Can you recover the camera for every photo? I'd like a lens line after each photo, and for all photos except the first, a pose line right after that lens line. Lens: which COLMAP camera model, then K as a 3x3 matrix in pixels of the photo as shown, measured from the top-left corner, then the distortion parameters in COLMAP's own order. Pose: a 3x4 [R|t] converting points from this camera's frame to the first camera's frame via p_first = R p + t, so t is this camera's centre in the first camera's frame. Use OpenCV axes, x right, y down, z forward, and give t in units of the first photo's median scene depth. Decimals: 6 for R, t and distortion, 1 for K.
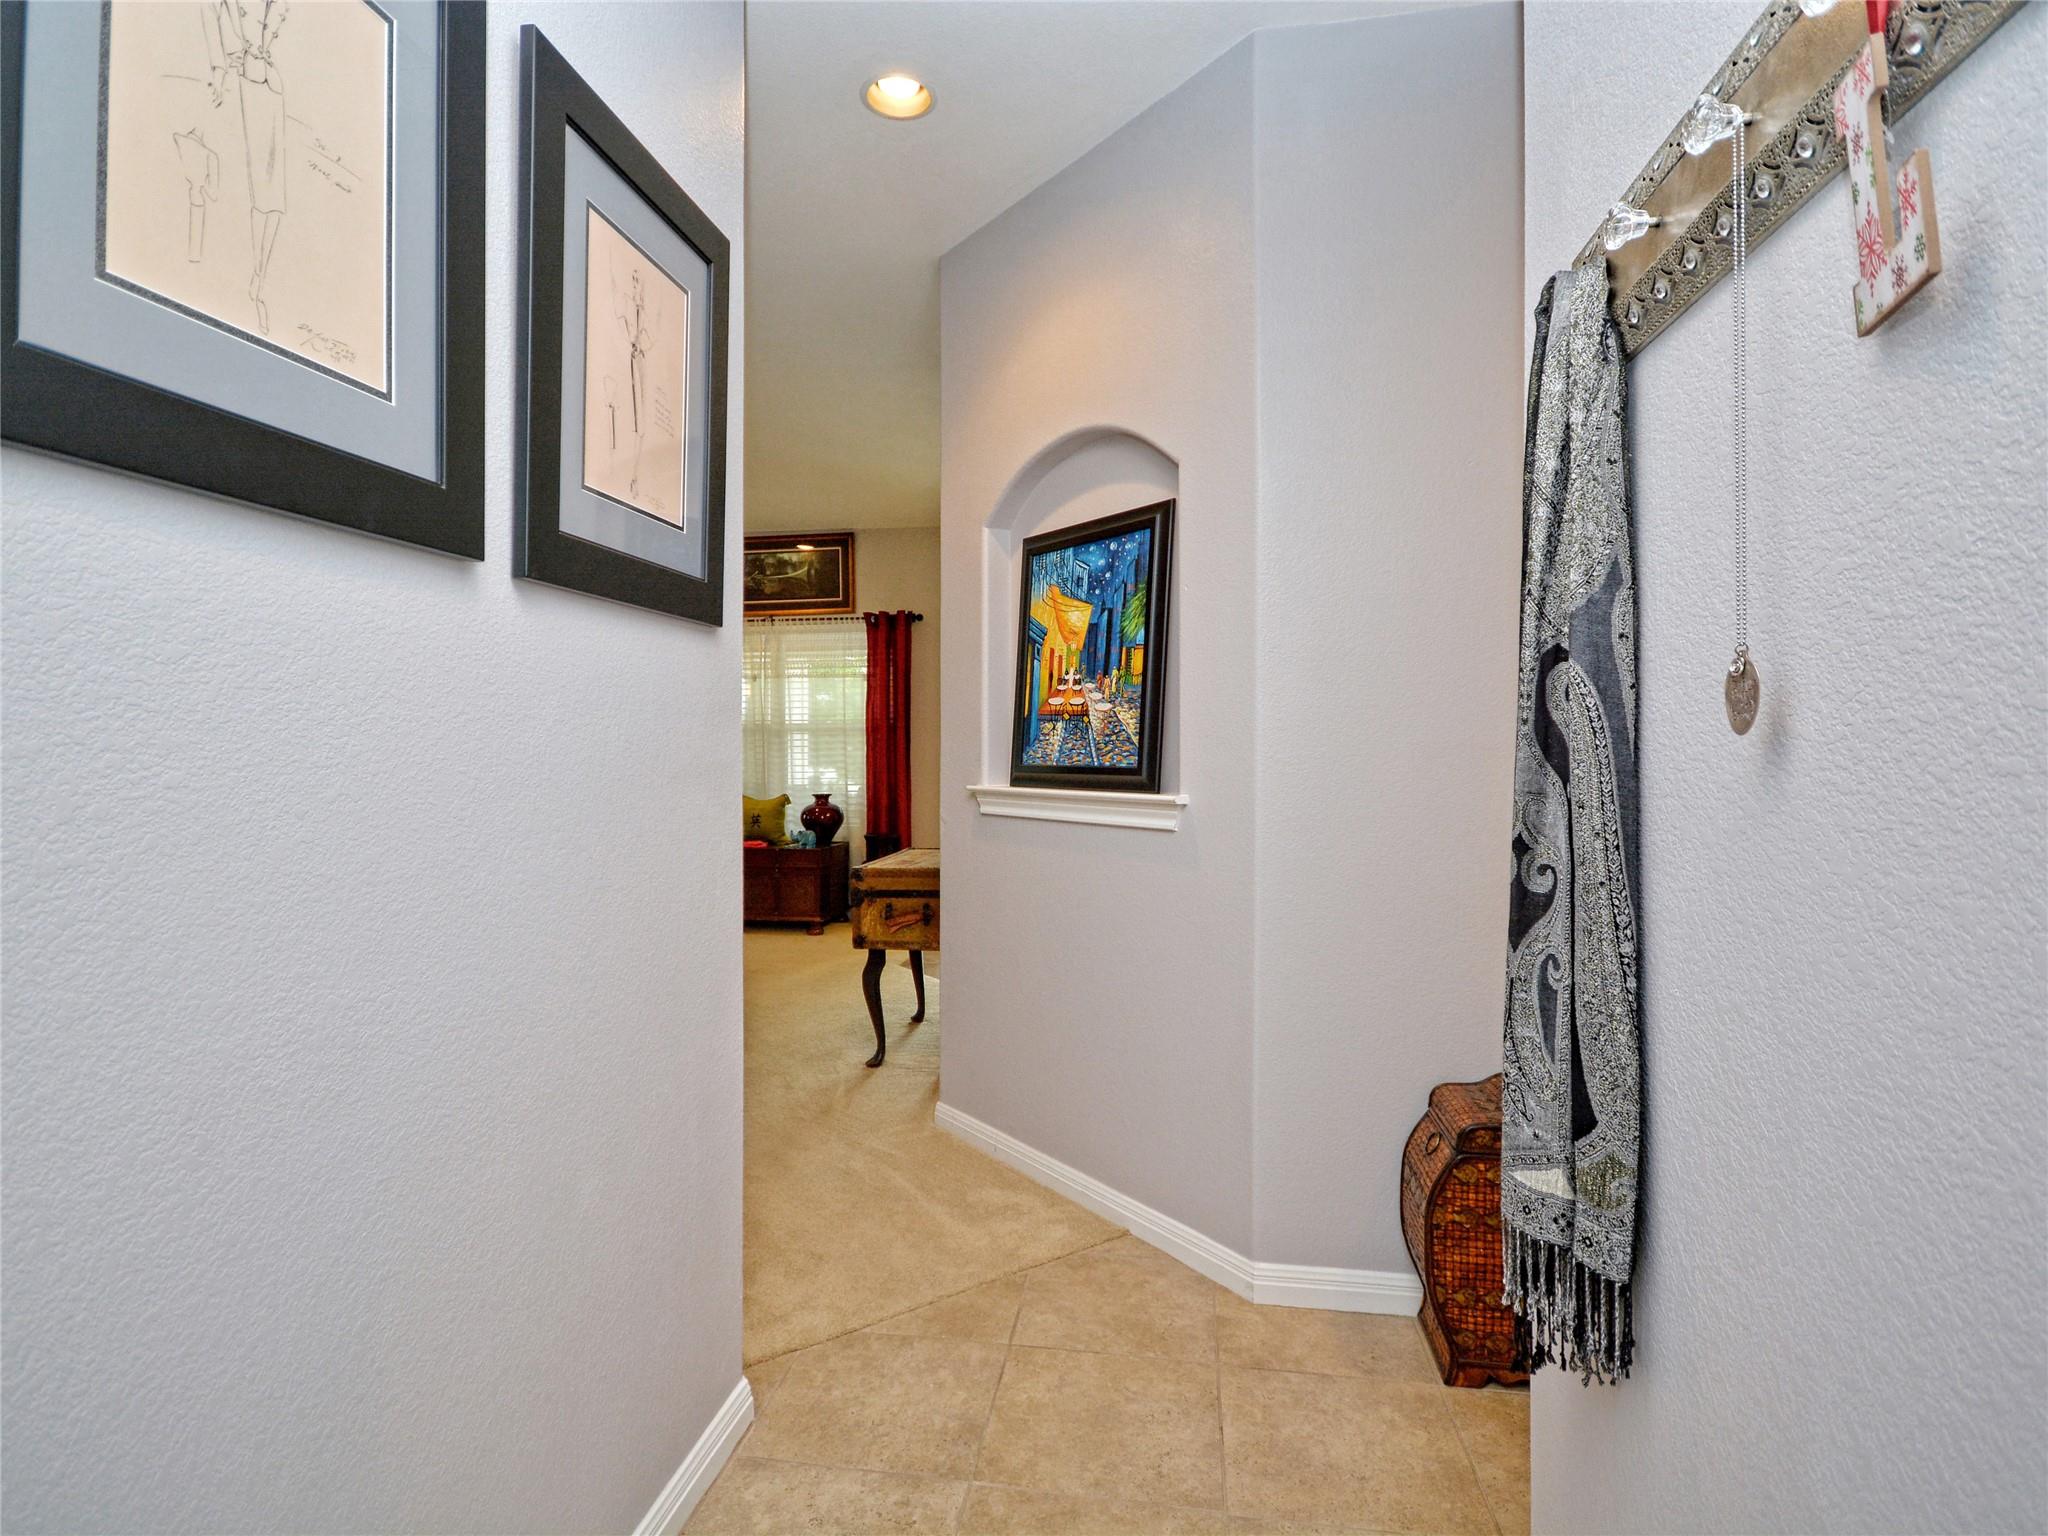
lens RADIAL K [[1049.1, 0, 1015.2], [0, 1049.1, 756.4], [0, 0, 1]] dist [0.002830, -0.000184]
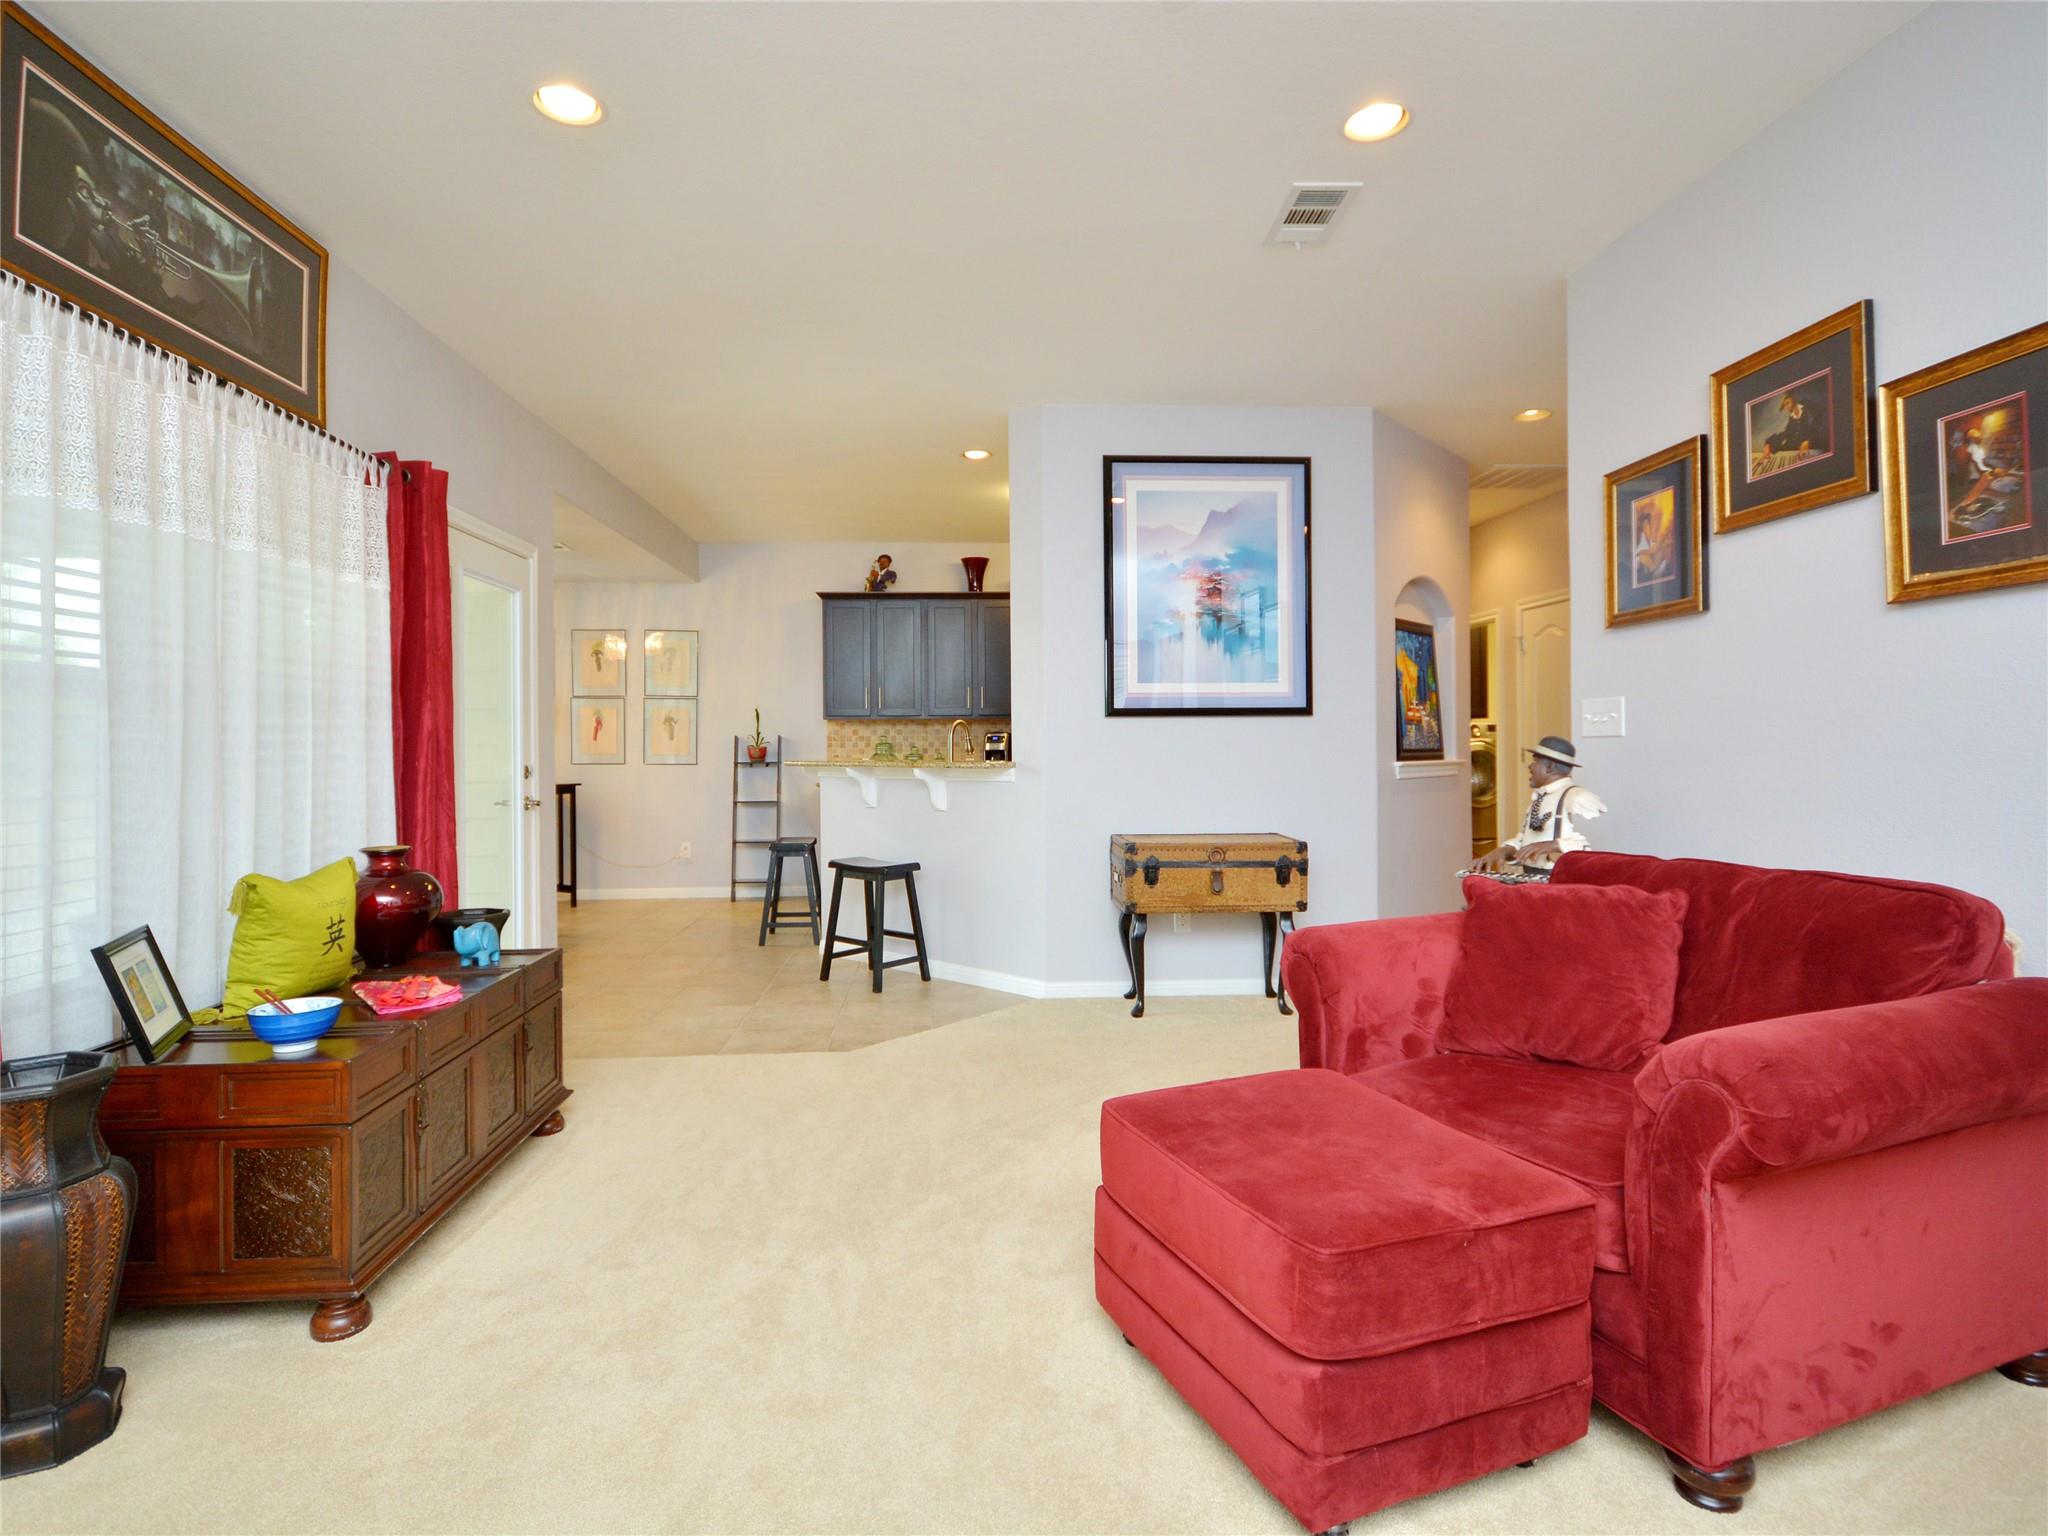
lens RADIAL K [[1049.1, 0, 980.9], [0, 1049.1, 720.0], [0, 0, 1]] dist [0.002830, -0.000184]
pose [[-0.191206, 0.028329, 0.981141, -0.651964], [0.014352, 0.999557, -0.026064, -0.001587], [-0.981445, 0.009098, -0.191528, 0.839612]]
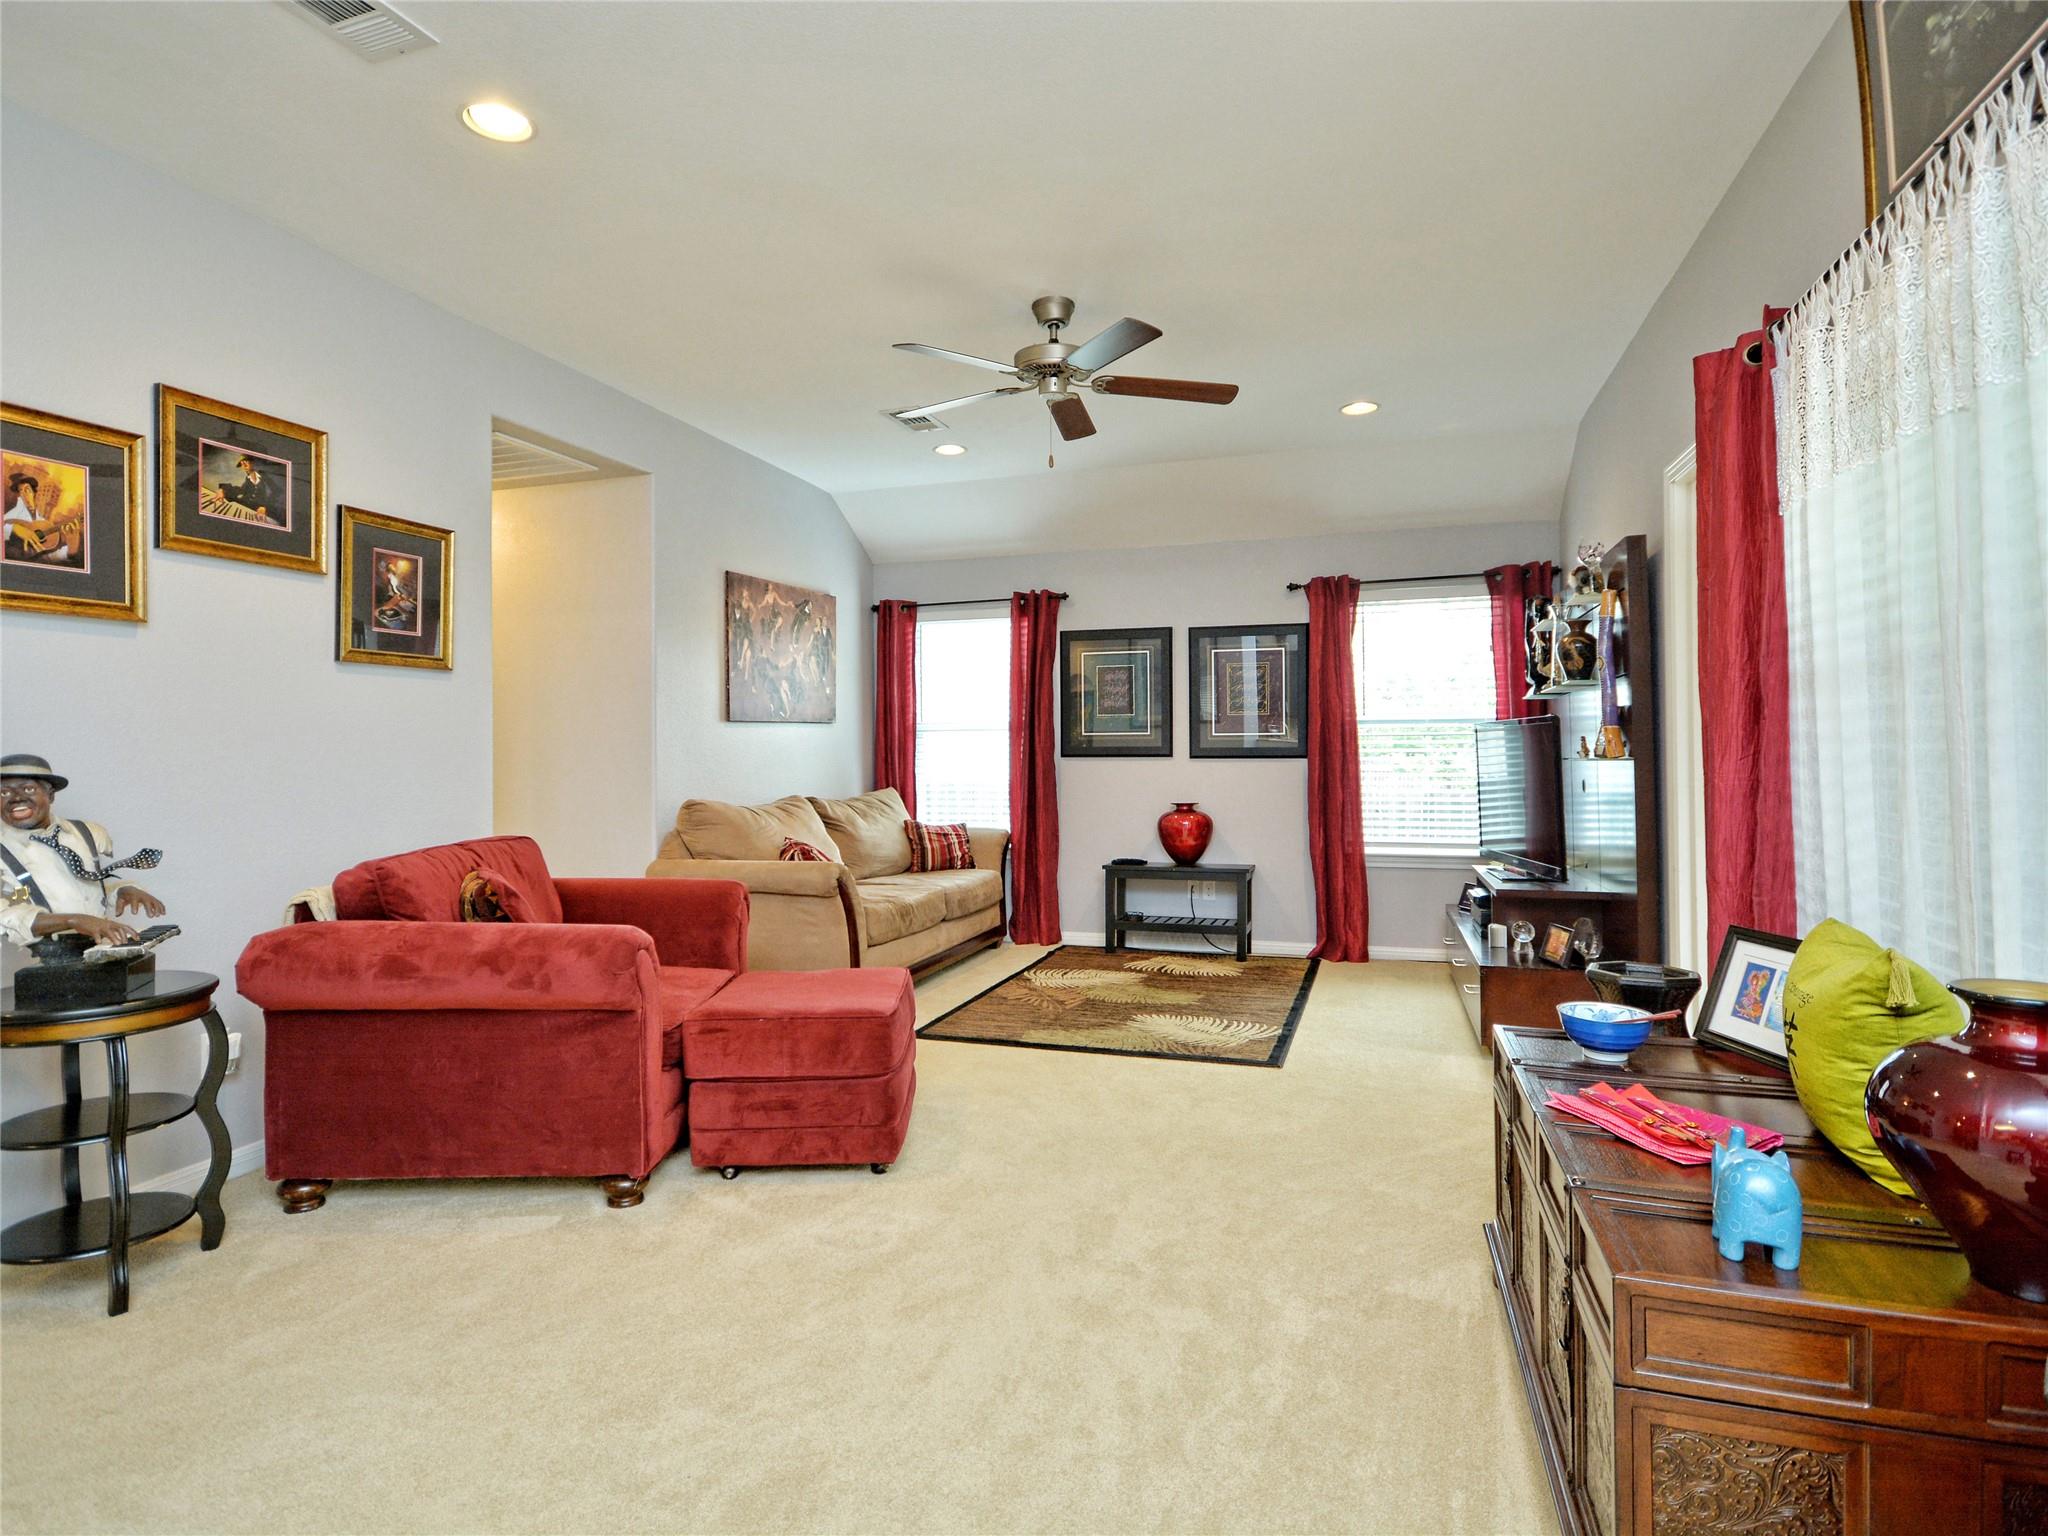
lens RADIAL K [[1063.6, 0, 1015.0], [0, 1063.6, 767.5], [0, 0, 1]] dist [-0.000293, -0.000152]
pose [[-0.172215, 0.018402, -0.984887, 0.000178], [0.009456, 0.999810, 0.017027, -0.000383], [0.985014, -0.006381, -0.172357, 0.869248]]
